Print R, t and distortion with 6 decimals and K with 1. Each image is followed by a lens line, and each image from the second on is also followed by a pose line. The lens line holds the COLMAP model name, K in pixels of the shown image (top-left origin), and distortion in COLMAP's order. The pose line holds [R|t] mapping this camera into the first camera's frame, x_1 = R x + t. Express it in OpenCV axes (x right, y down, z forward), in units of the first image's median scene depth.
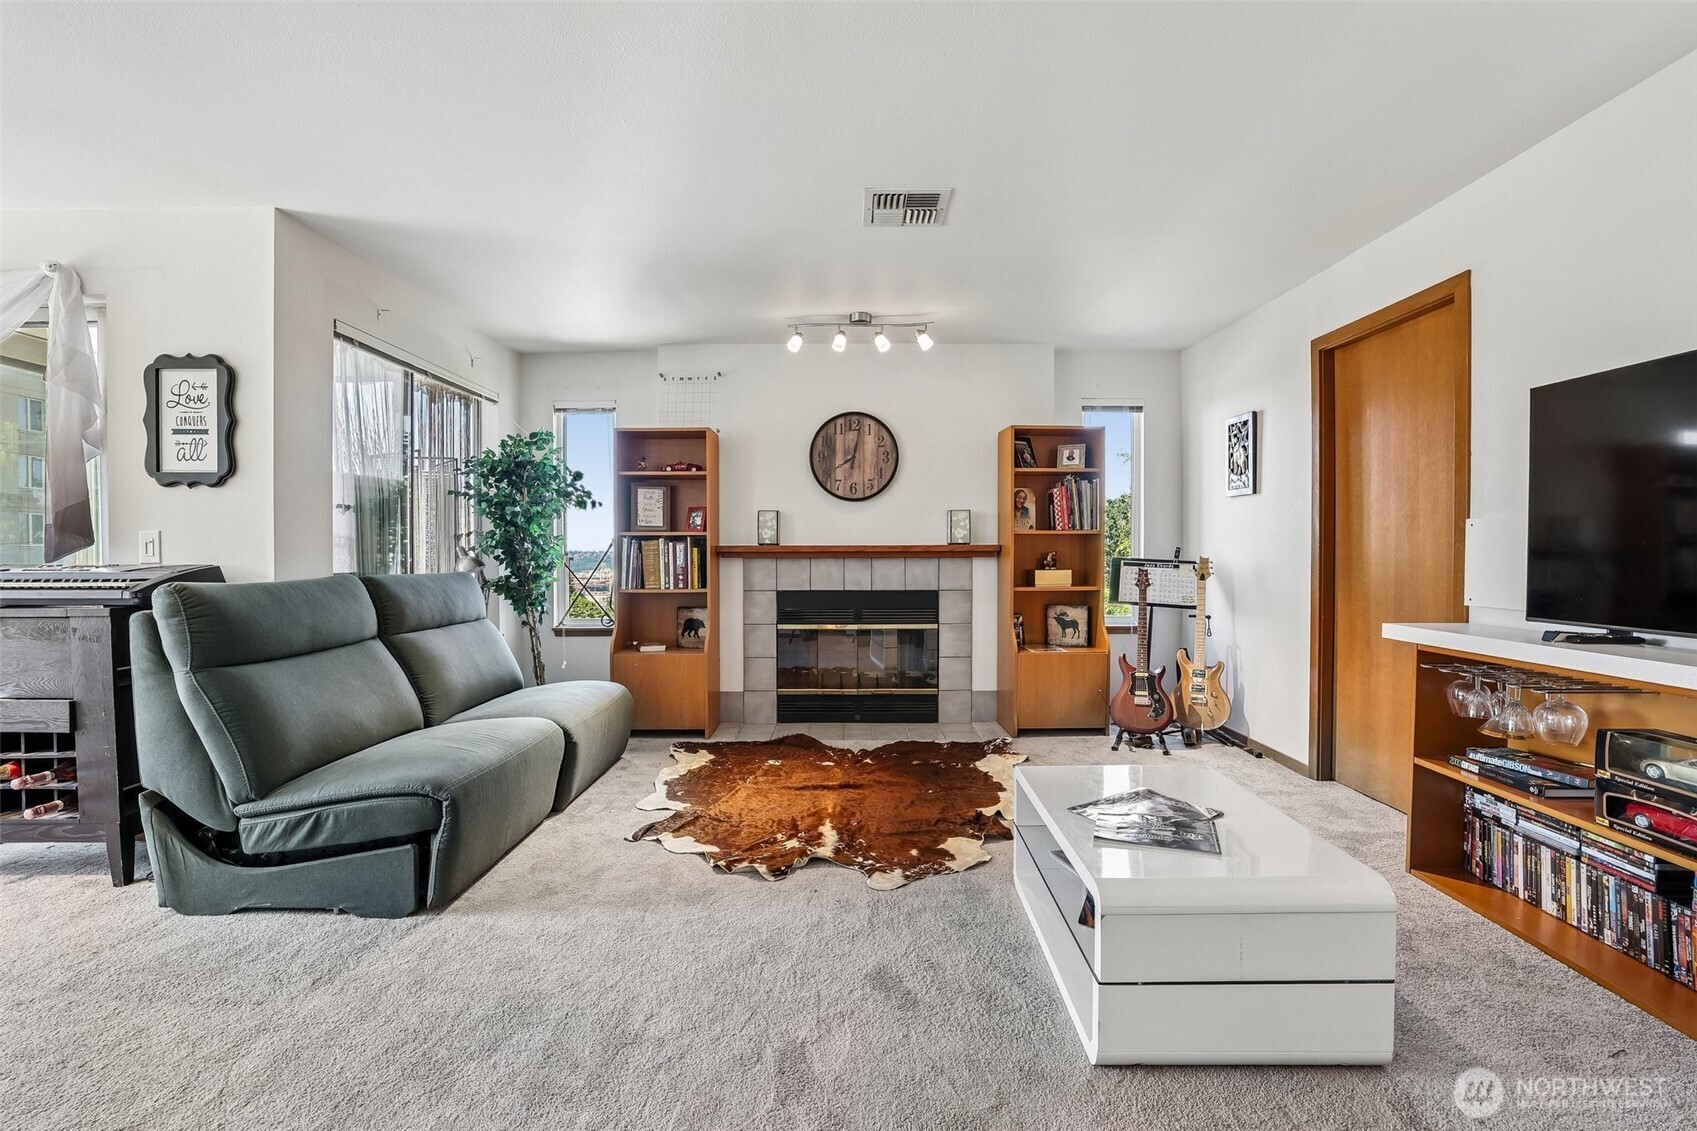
lens RADIAL K [[738.1, 0, 841.3], [0, 738.1, 562.4], [0, 0, 1]] dist [-0.033196, 0.008123]
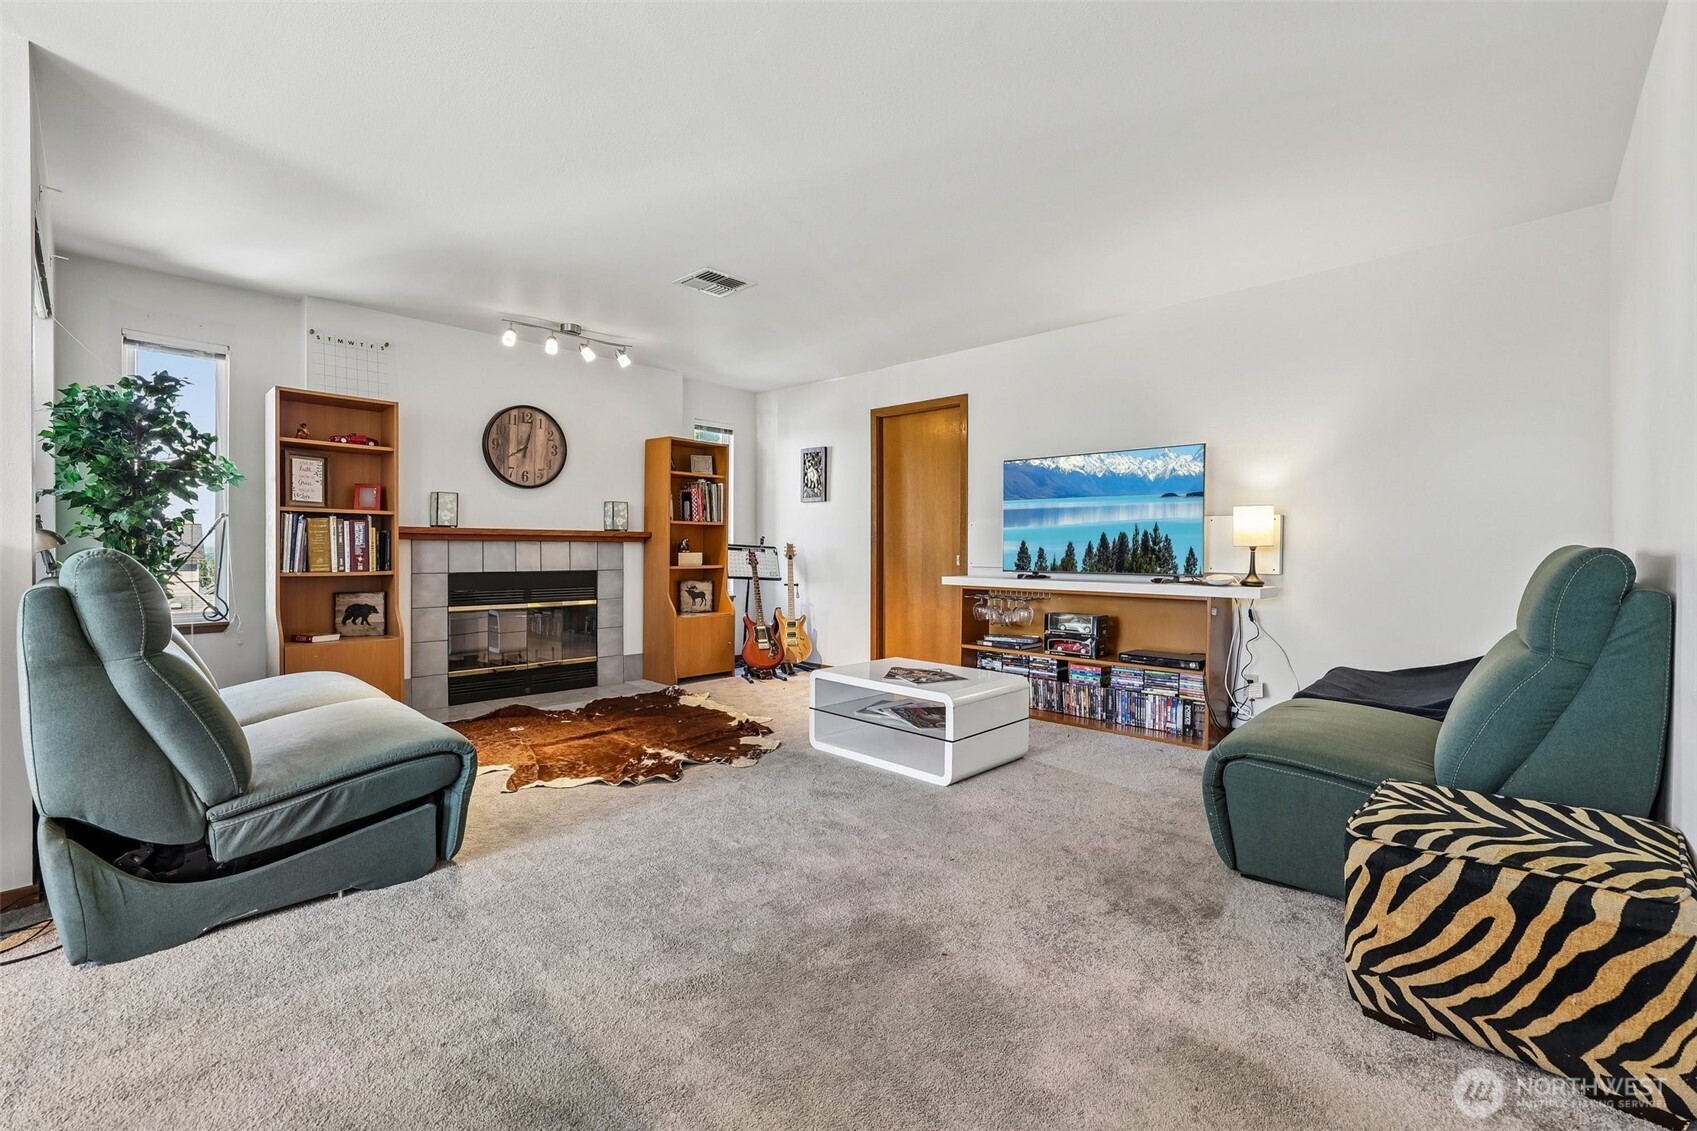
lens RADIAL K [[738.1, 0, 849.6], [0, 738.1, 543.9], [0, 0, 1]] dist [-0.033196, 0.008123]
pose [[0.684363, 0.011013, 0.729059, -0.499387], [0.002497, 0.999845, -0.017447, 0.020120], [-0.729137, 0.013760, 0.684229, -0.079950]]
